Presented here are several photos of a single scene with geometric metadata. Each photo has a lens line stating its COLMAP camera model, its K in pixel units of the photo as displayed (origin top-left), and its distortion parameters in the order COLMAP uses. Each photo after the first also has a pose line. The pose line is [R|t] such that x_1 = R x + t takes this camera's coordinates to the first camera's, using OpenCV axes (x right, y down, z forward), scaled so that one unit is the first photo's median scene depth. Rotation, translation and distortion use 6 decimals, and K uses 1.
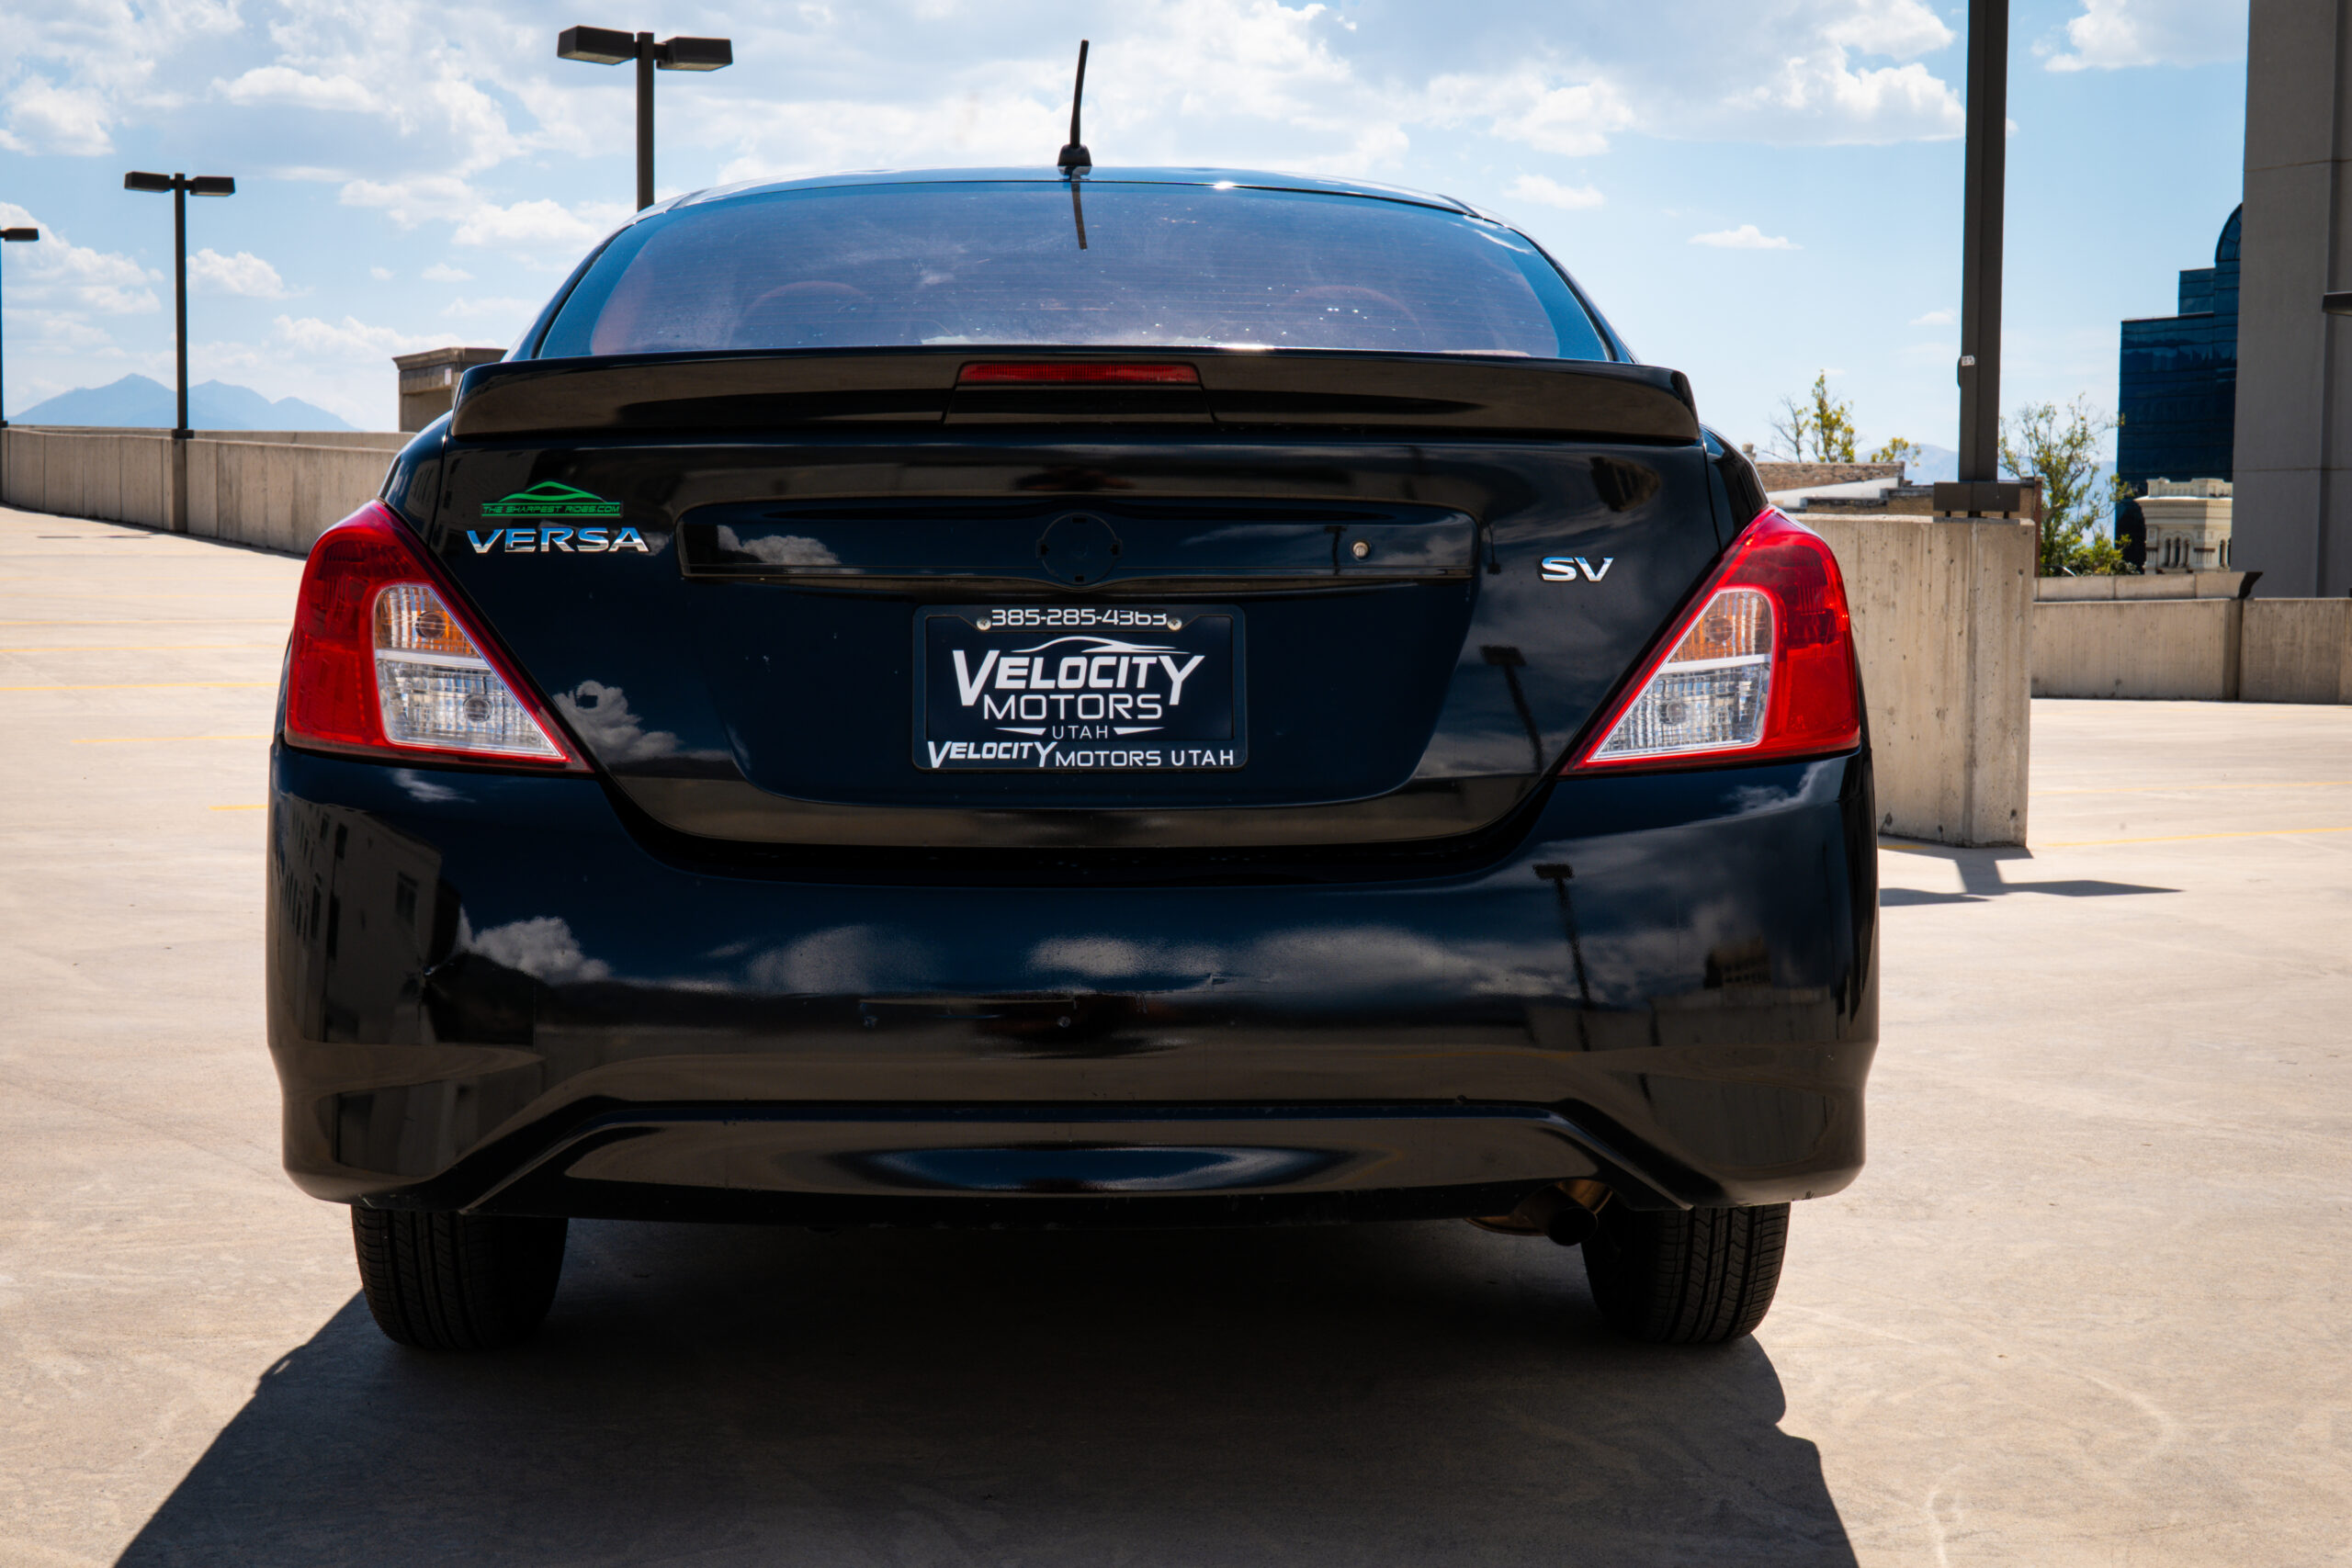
lens RADIAL K [[3335.2, 0, 1176.0], [0, 3335.2, 784.0], [0, 0, 1]] dist [0.008467, -0.016651]
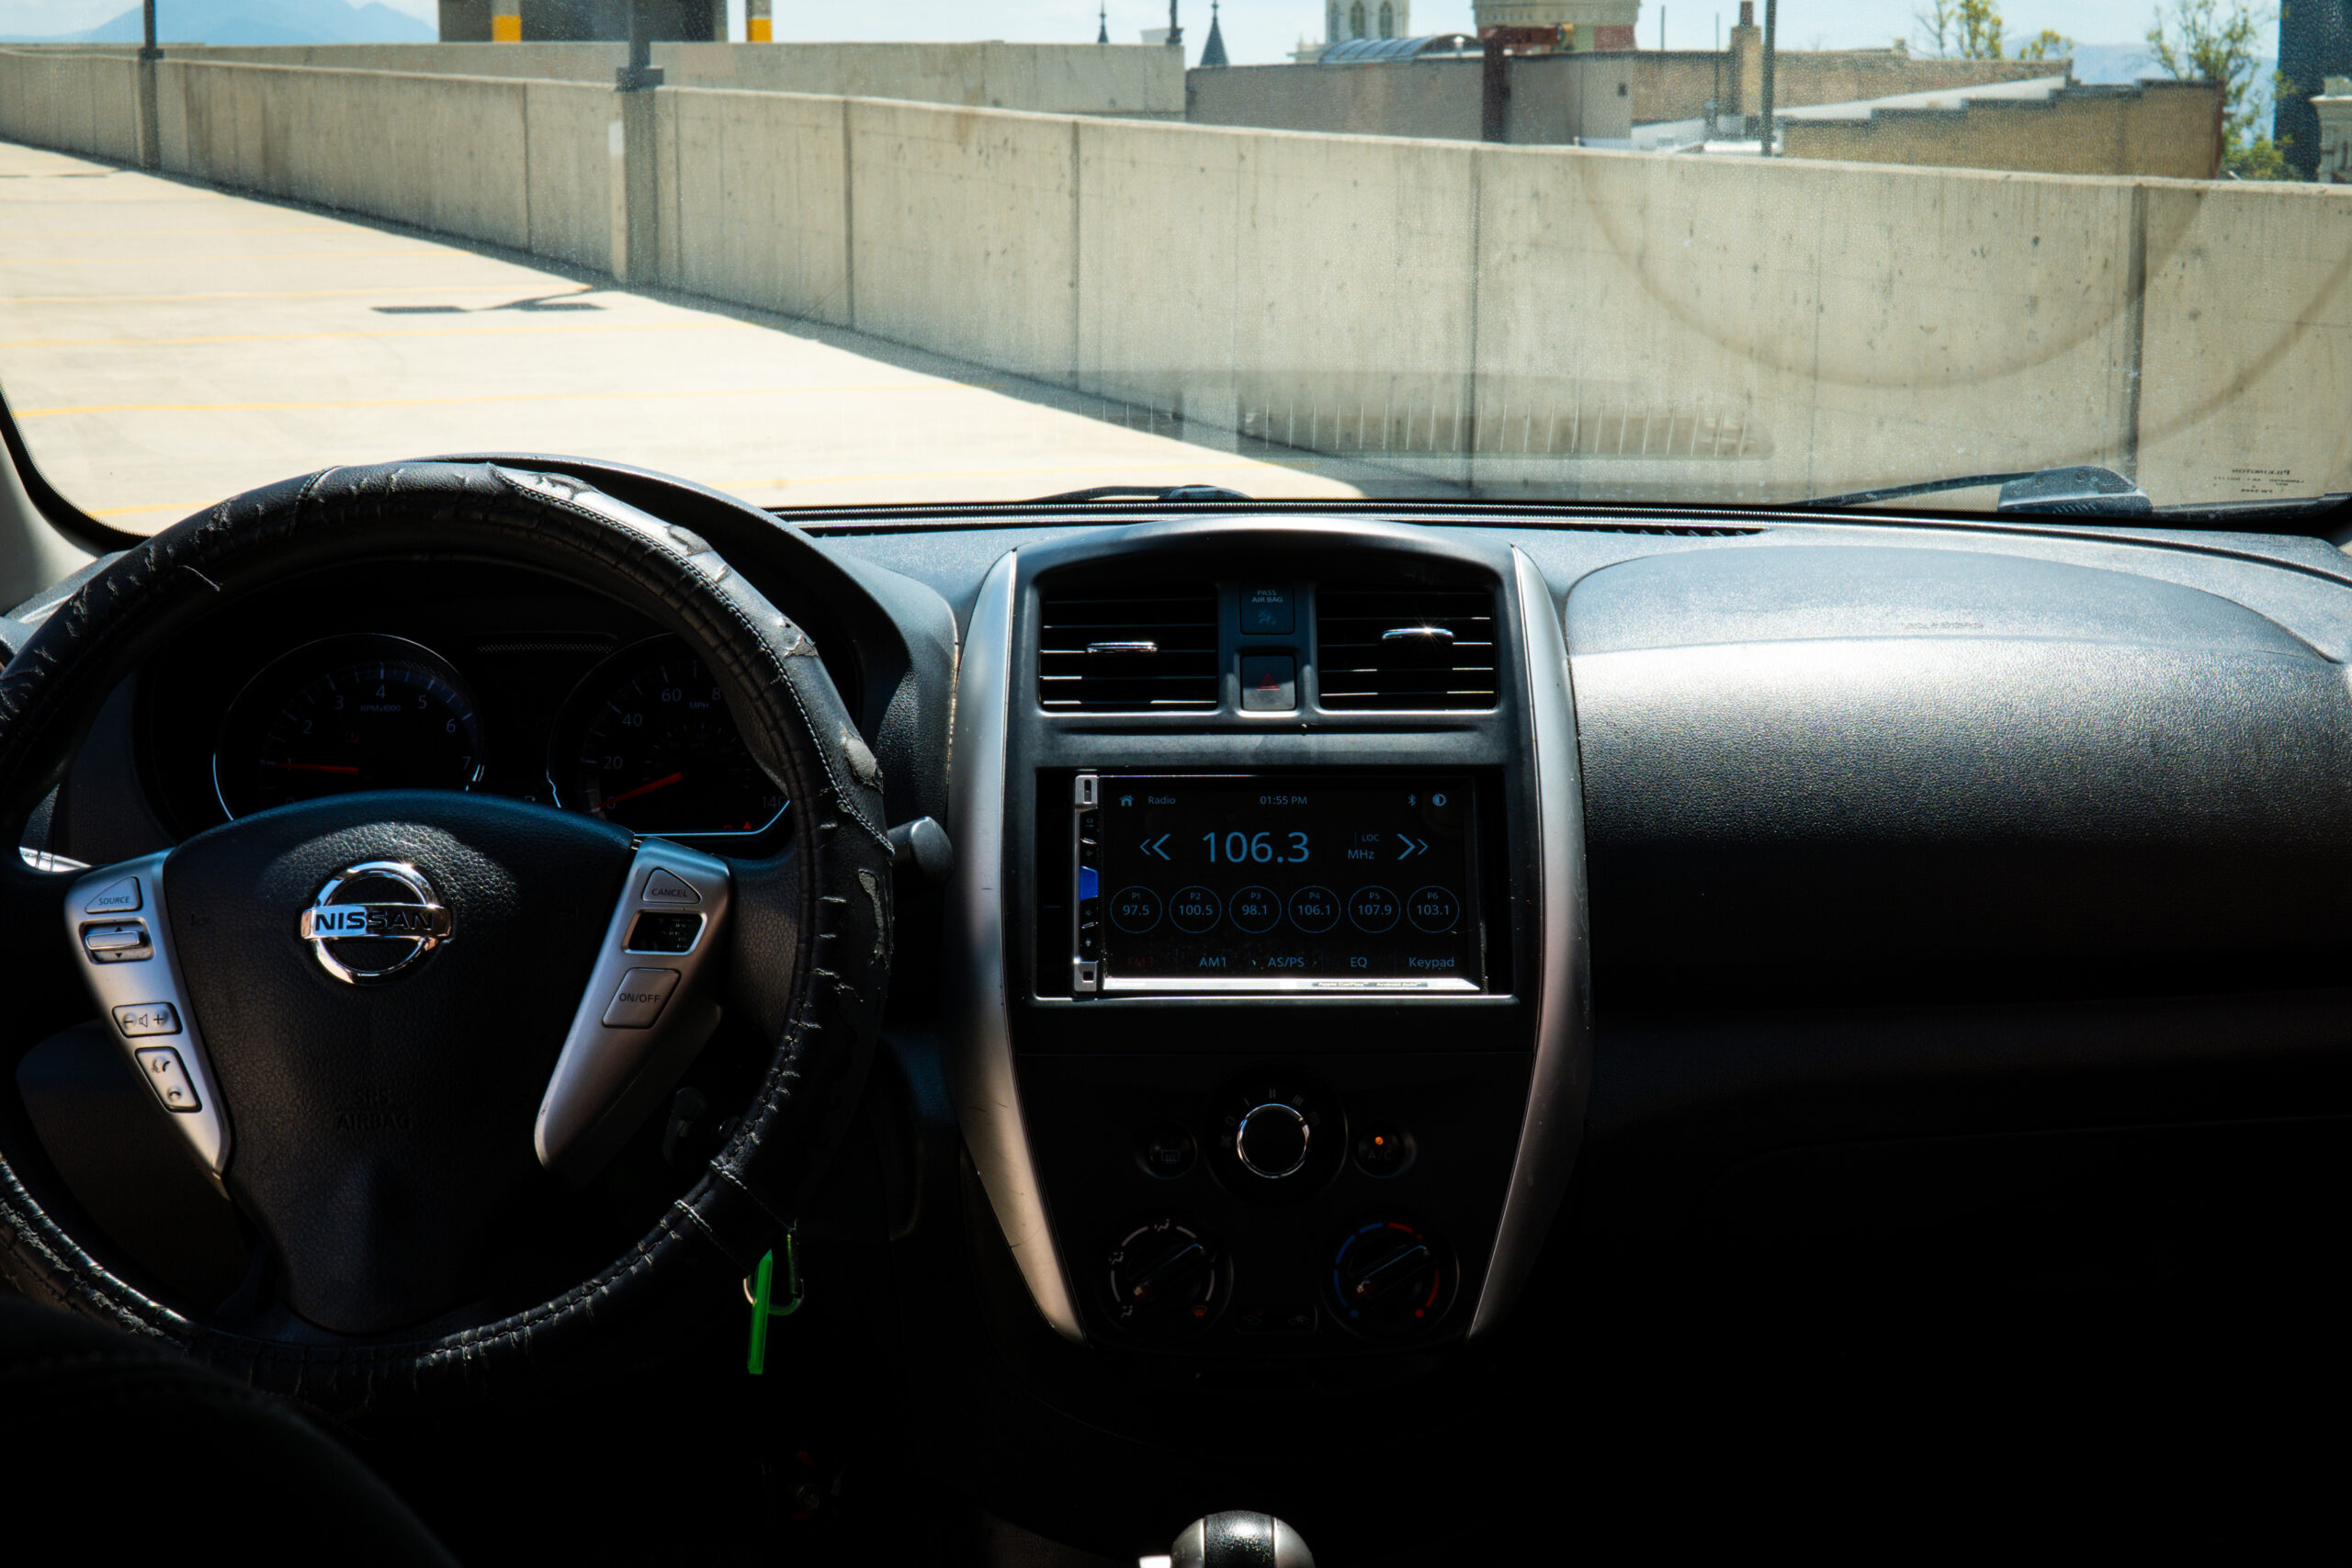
lens RADIAL K [[3386.1, 0, 1025.5], [0, 3386.1, 788.2], [0, 0, 1]] dist [0.022502, -0.312615]
pose [[0.997333, 0.006135, -0.072724, -0.003656], [0.002259, 0.993387, 0.114791, -0.014687], [0.072948, -0.114650, 0.990724, 0.115130]]
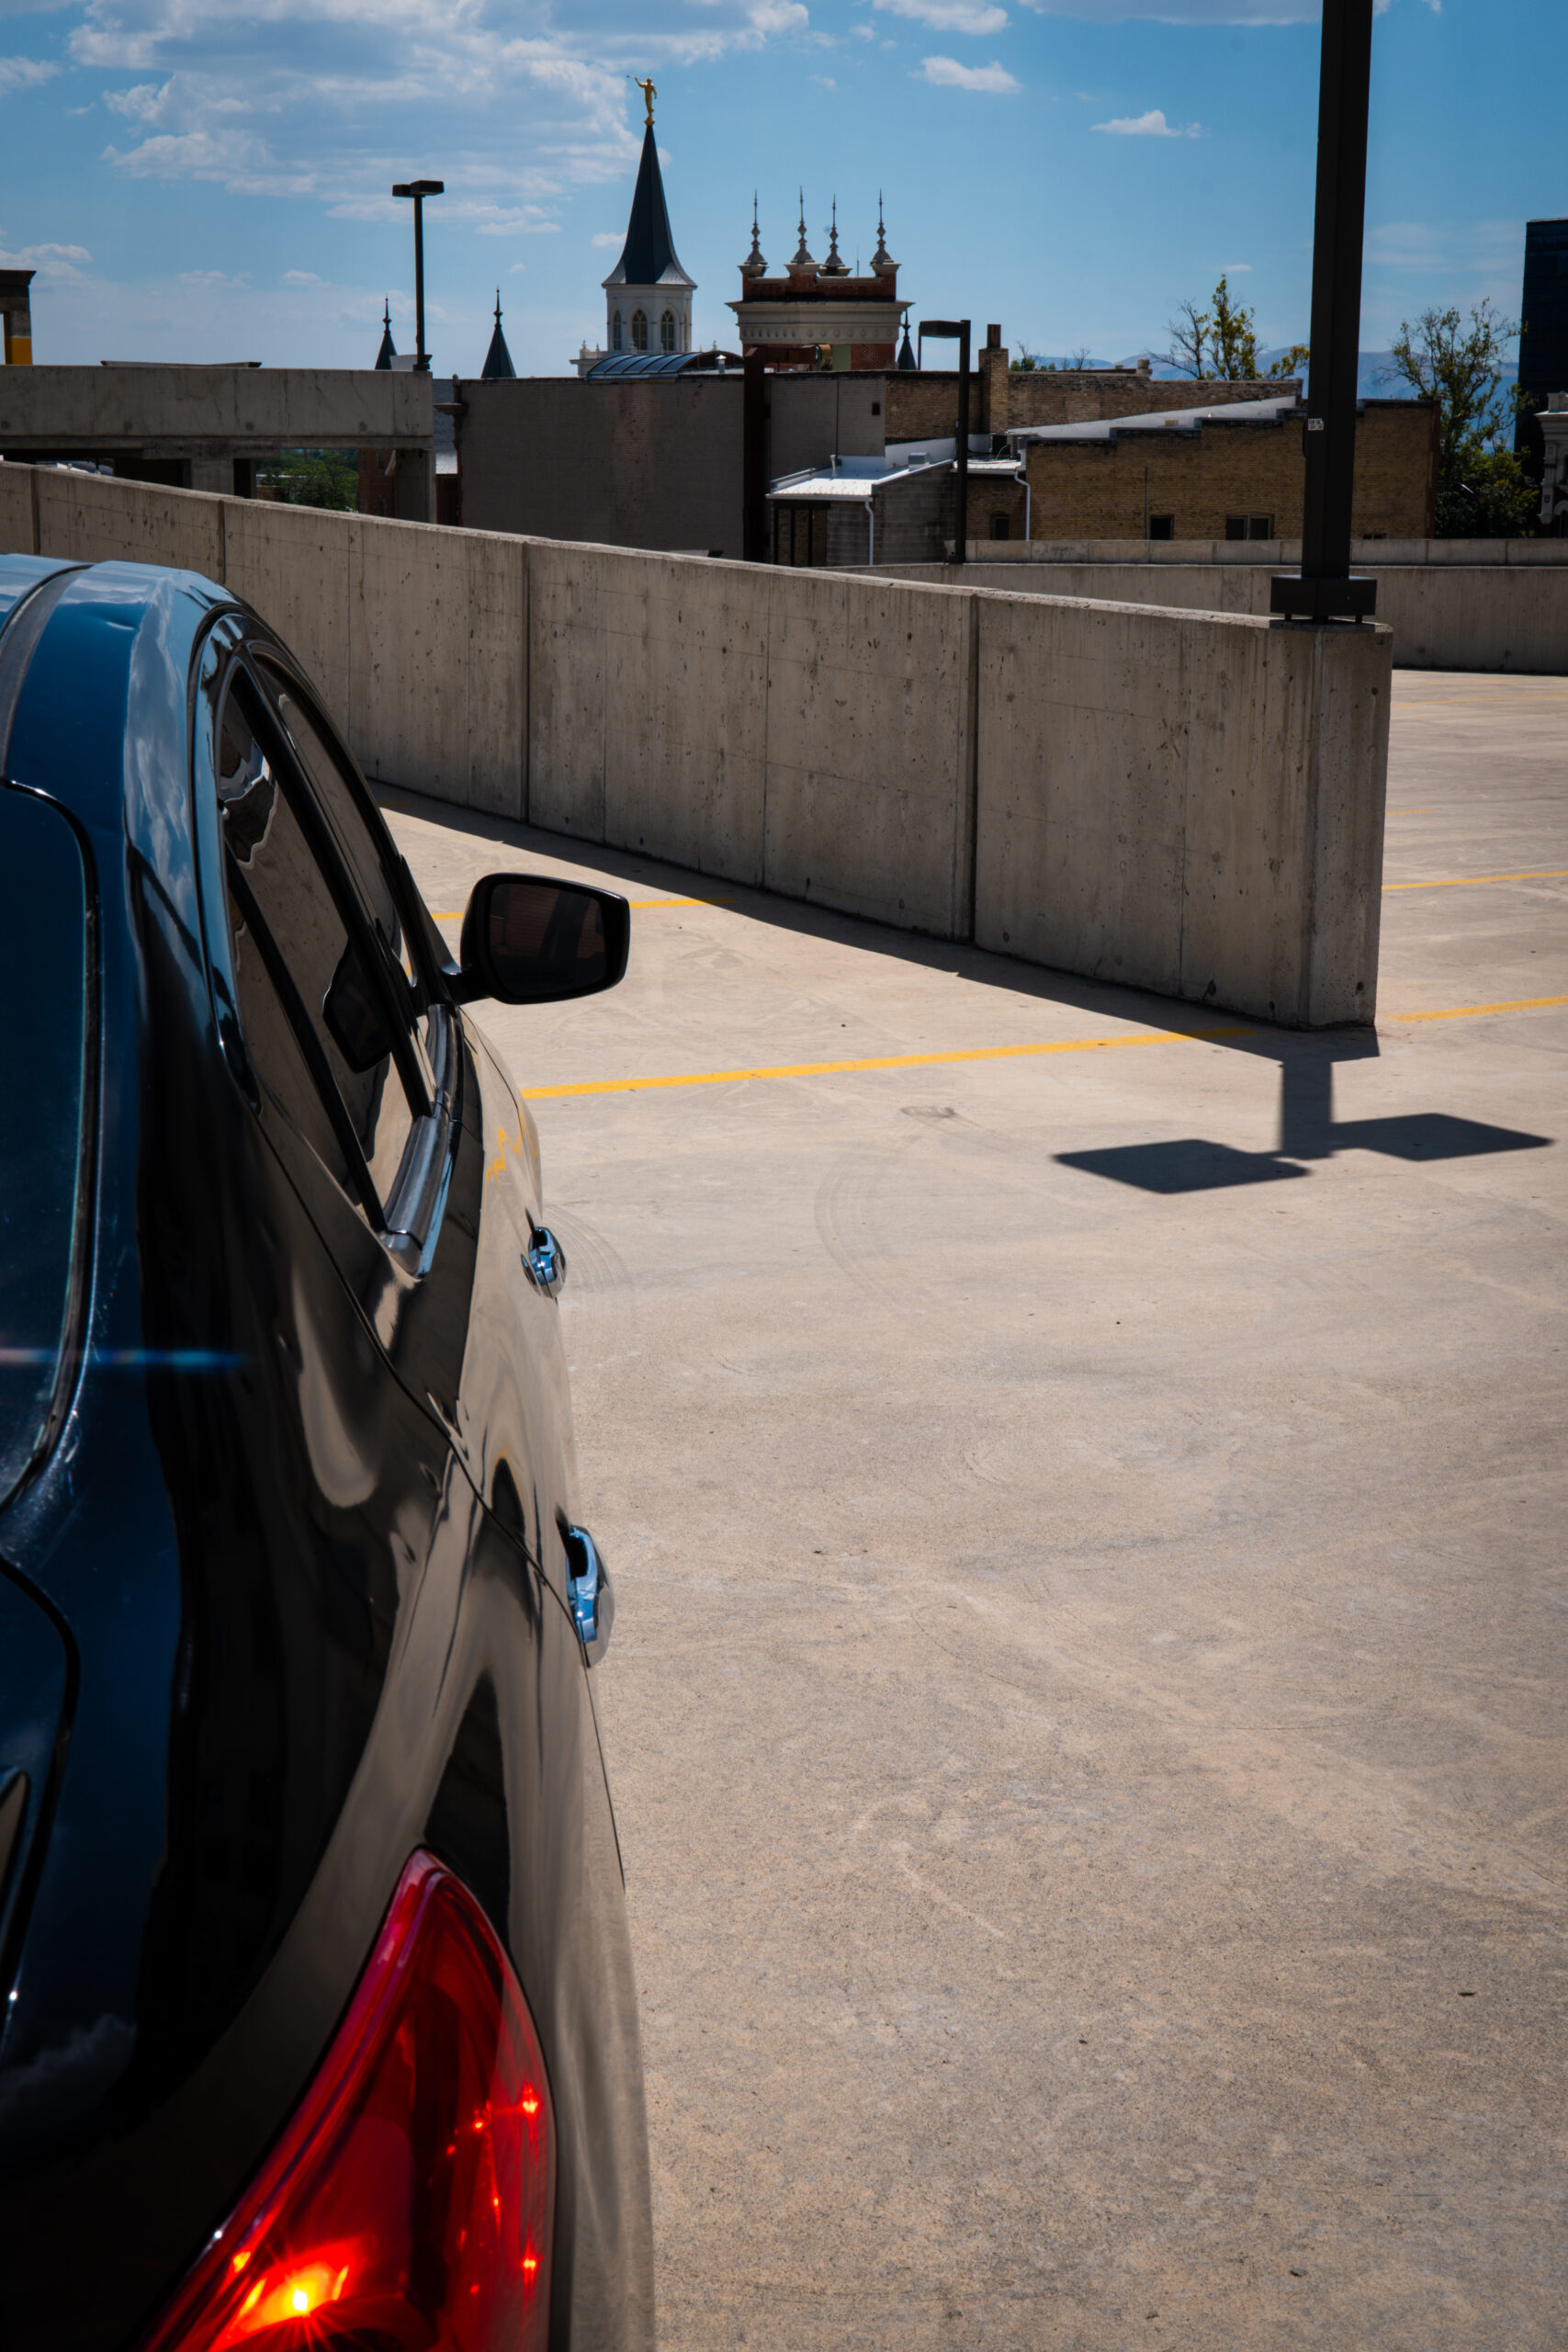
lens RADIAL K [[3335.2, 0, 784.0], [0, 3335.2, 1176.0], [0, 0, 1]] dist [0.008467, -0.016651]
pose [[0.998038, -0.012828, 0.061284, 0.018338], [0.004005, 0.989864, 0.141963, -0.019795], [-0.062484, -0.141439, 0.987973, 0.059557]]
